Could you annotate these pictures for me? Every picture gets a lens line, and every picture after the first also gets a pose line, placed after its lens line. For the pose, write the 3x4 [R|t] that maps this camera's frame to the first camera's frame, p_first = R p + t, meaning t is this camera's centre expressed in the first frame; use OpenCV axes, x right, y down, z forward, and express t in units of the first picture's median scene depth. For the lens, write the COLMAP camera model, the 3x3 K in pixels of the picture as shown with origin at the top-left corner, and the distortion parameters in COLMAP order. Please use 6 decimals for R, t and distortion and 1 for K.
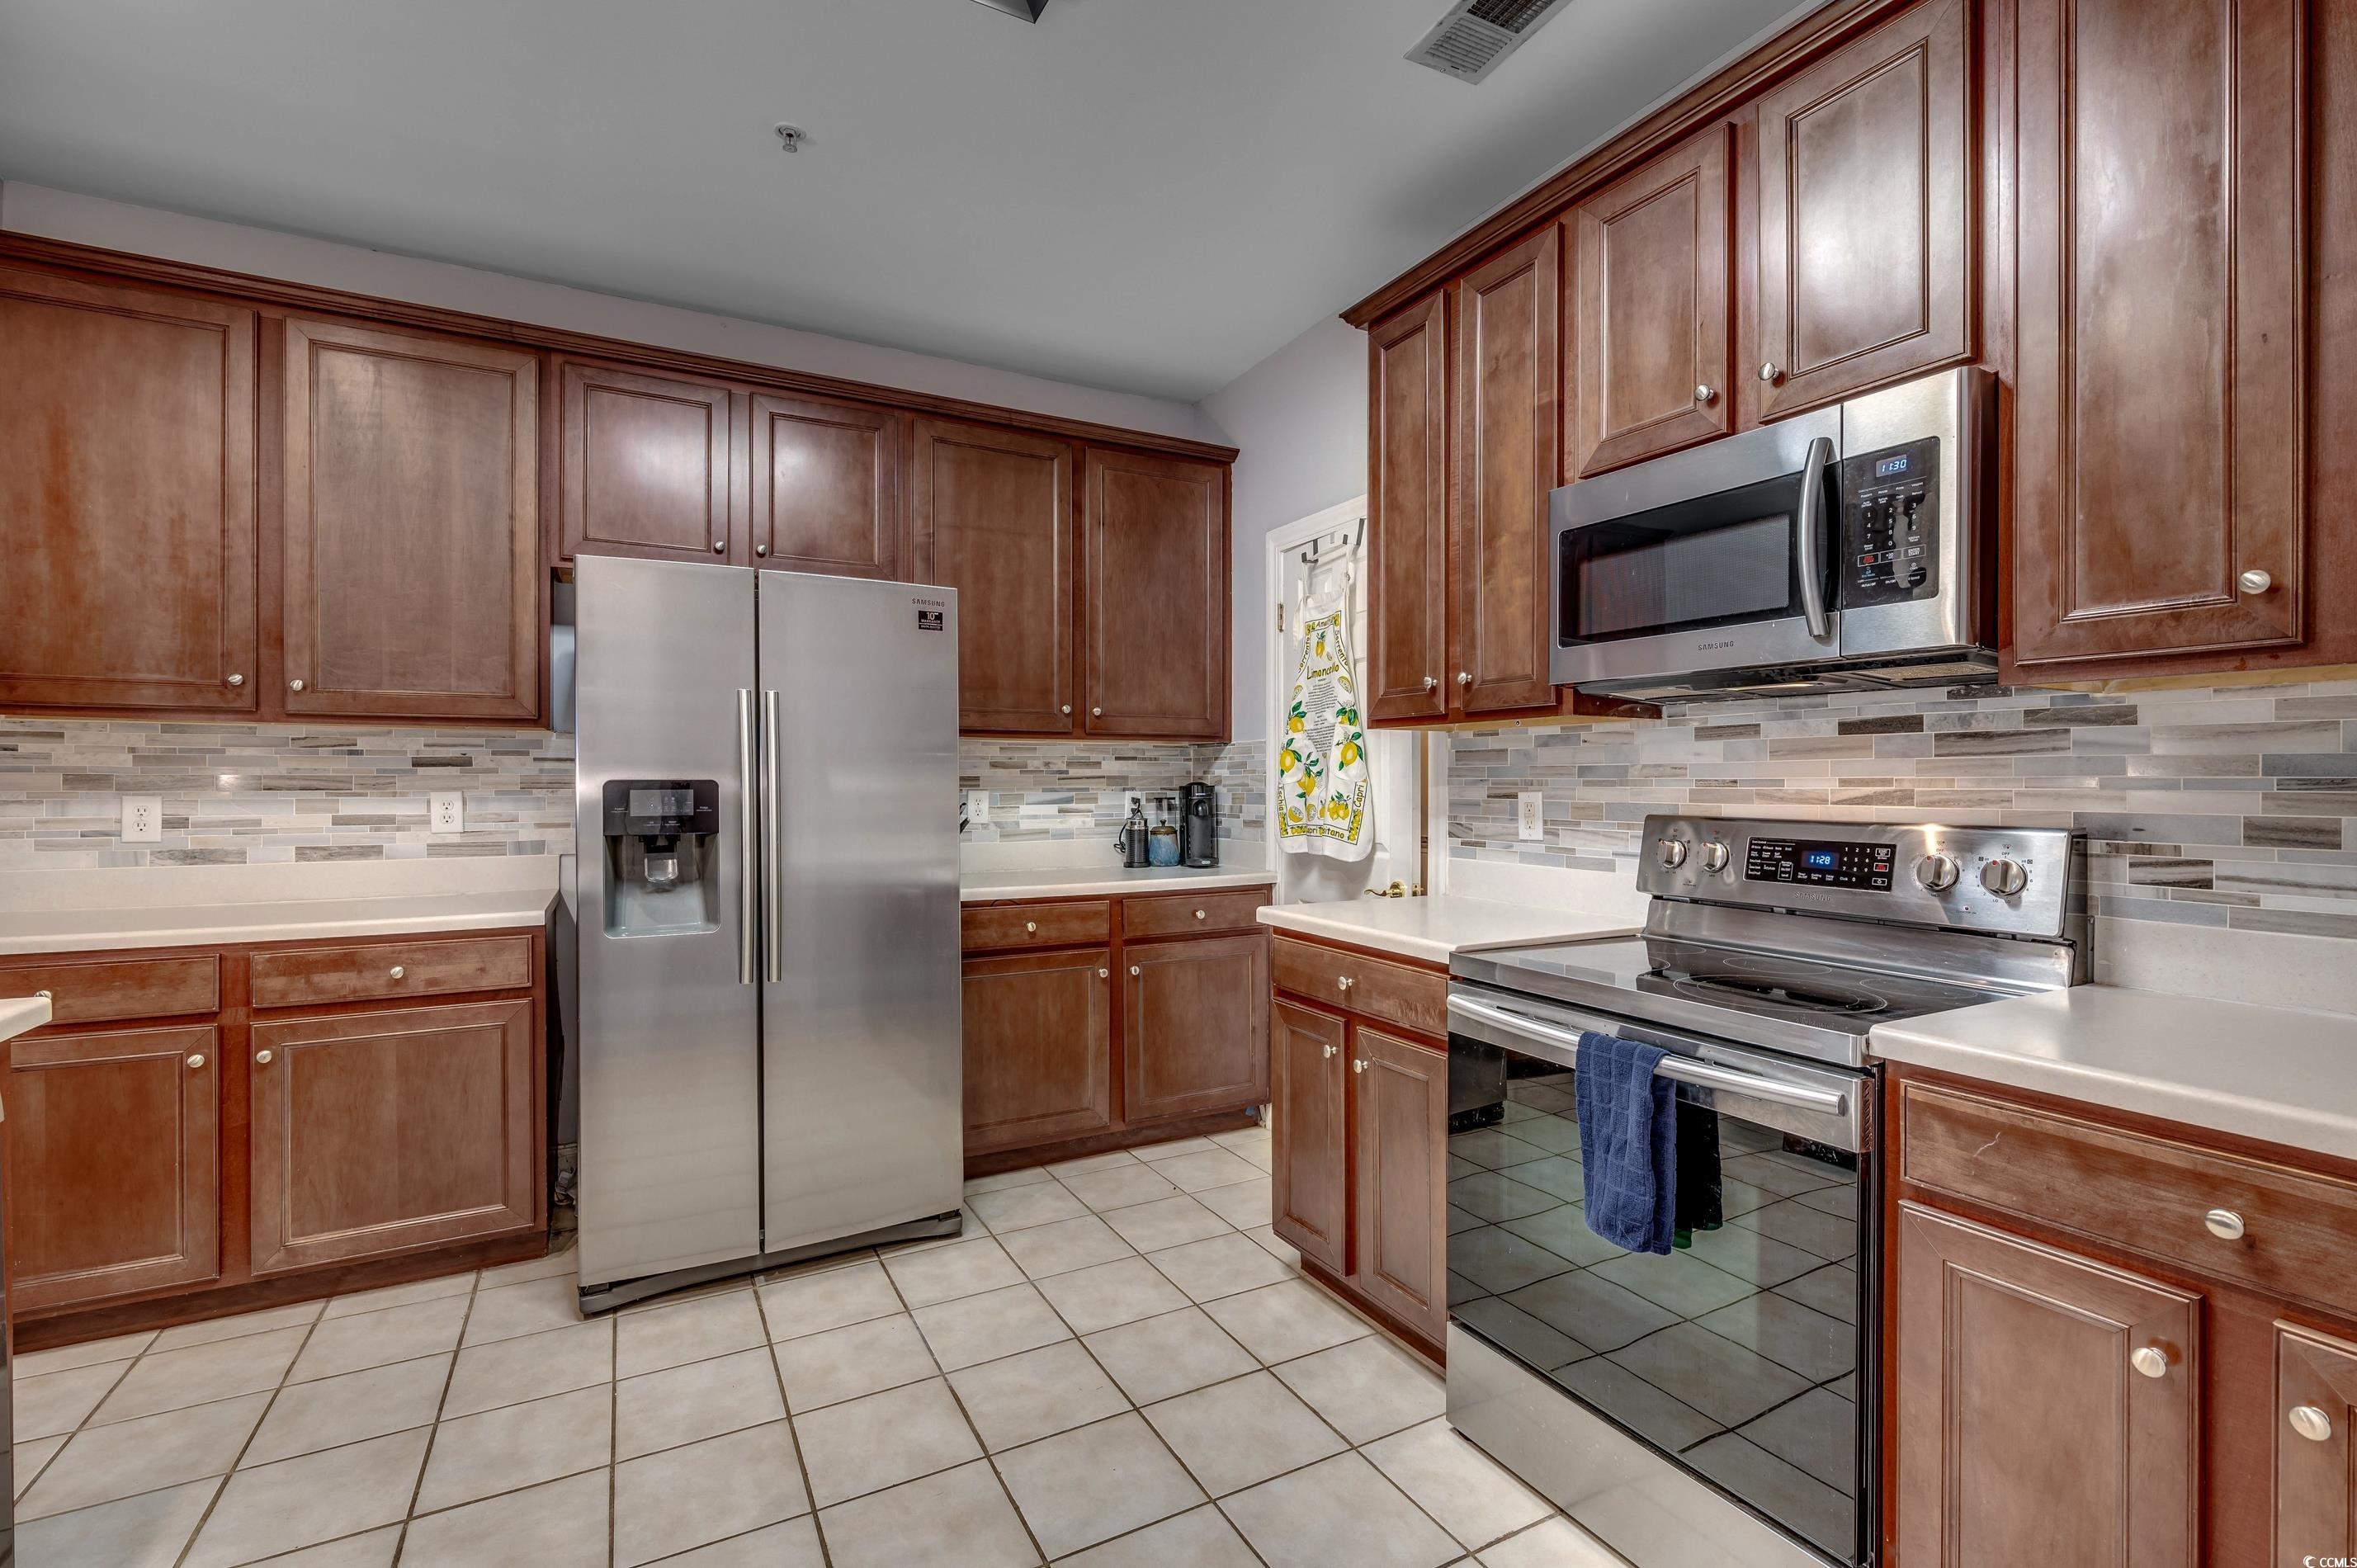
lens RADIAL K [[1053.1, 0, 1180.6], [0, 1053.1, 780.6], [0, 0, 1]] dist [-0.003434, 0.001498]
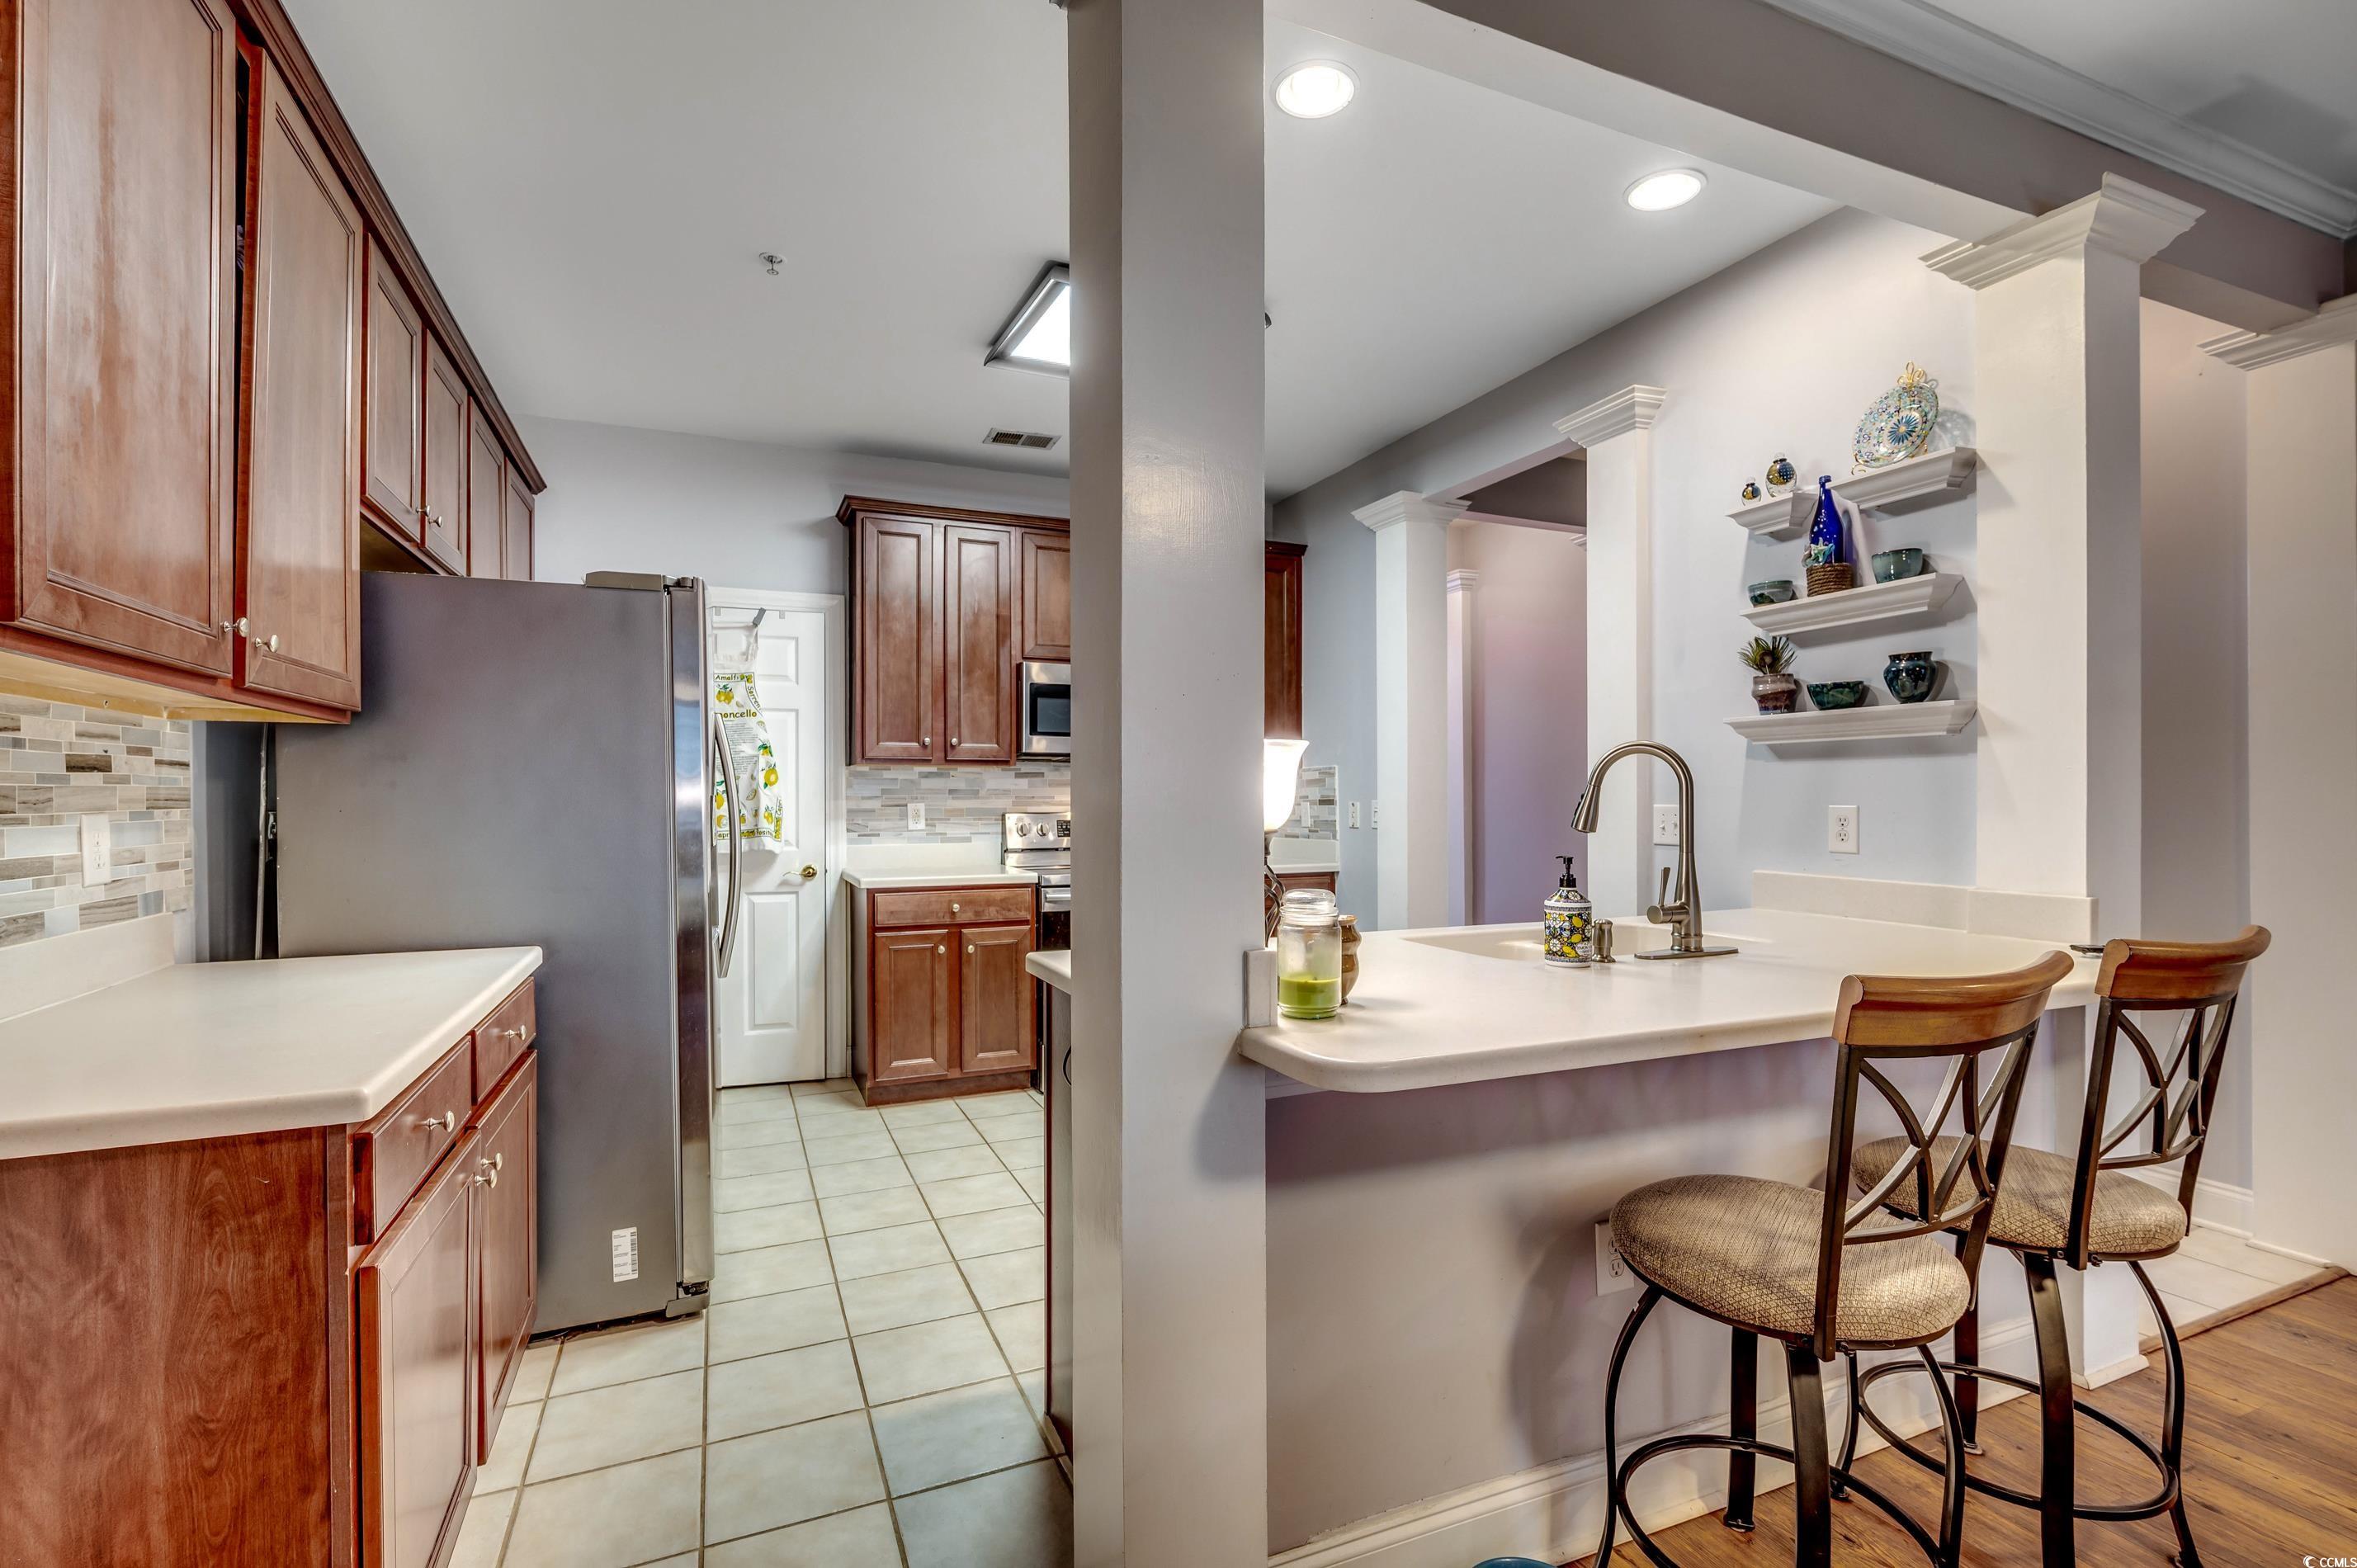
lens RADIAL K [[1053.1, 0, 1172.6], [0, 1053.1, 791.3], [0, 0, 1]] dist [-0.003434, 0.001498]
pose [[0.092866, 0.005637, 0.995663, -1.447792], [0.001357, 0.999982, -0.005788, 0.001876], [-0.995678, 0.001889, 0.092856, 0.410225]]
